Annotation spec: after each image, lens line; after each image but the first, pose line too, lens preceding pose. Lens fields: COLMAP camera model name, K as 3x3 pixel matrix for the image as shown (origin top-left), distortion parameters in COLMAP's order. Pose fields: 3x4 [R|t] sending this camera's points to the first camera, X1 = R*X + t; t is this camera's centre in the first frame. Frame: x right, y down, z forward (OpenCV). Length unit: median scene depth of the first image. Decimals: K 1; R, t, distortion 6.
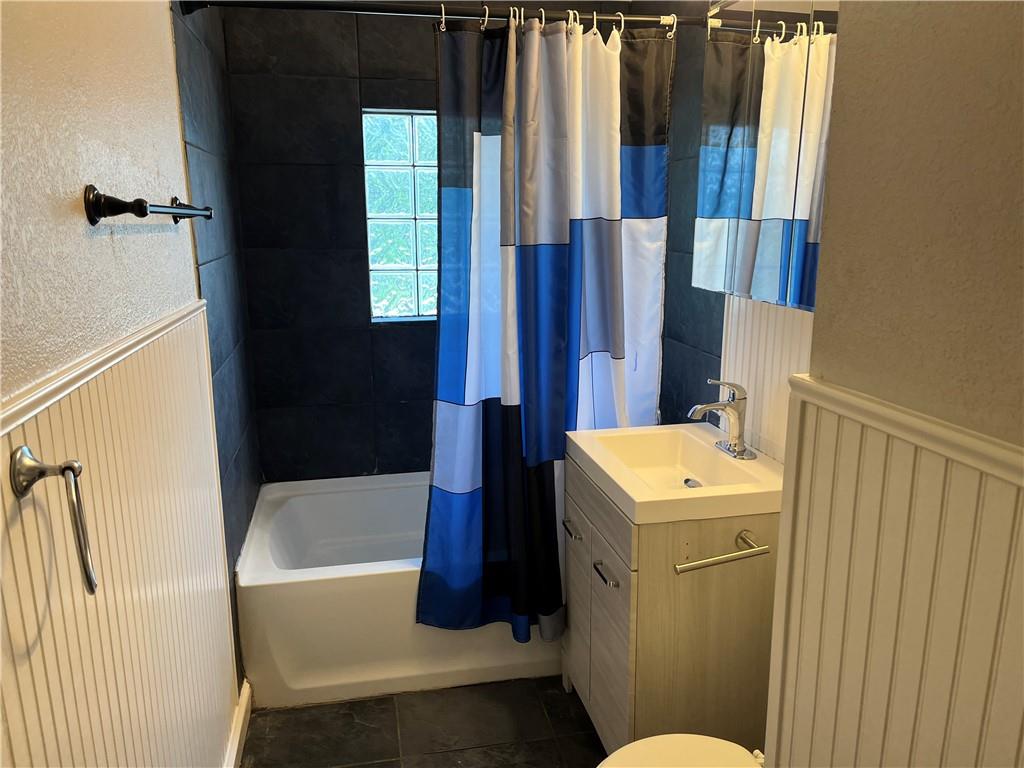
lens RADIAL K [[766.0, 0, 505.5], [0, 766.0, 387.9], [0, 0, 1]] dist [0.027403, -0.051731]
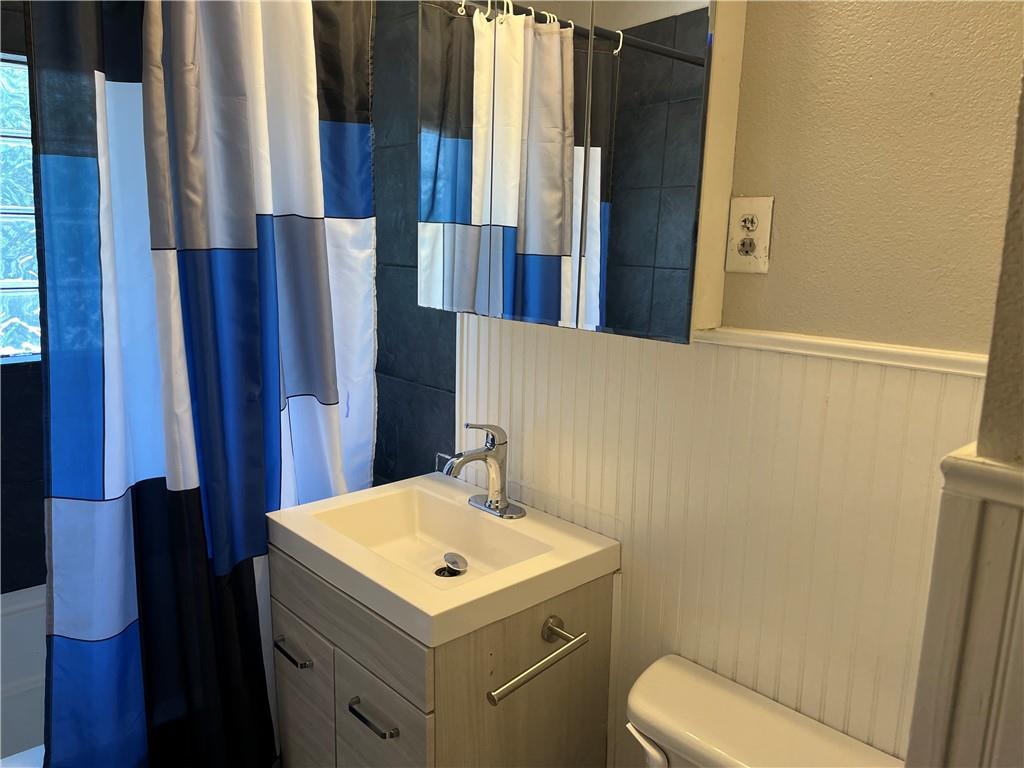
lens RADIAL K [[766.0, 0, 518.2], [0, 766.0, 381.3], [0, 0, 1]] dist [0.027403, -0.051731]
pose [[0.853794, -0.071866, 0.515627, -0.082056], [0.088262, 0.996070, -0.007318, -0.040090], [-0.513075, 0.051758, 0.856782, 0.275081]]
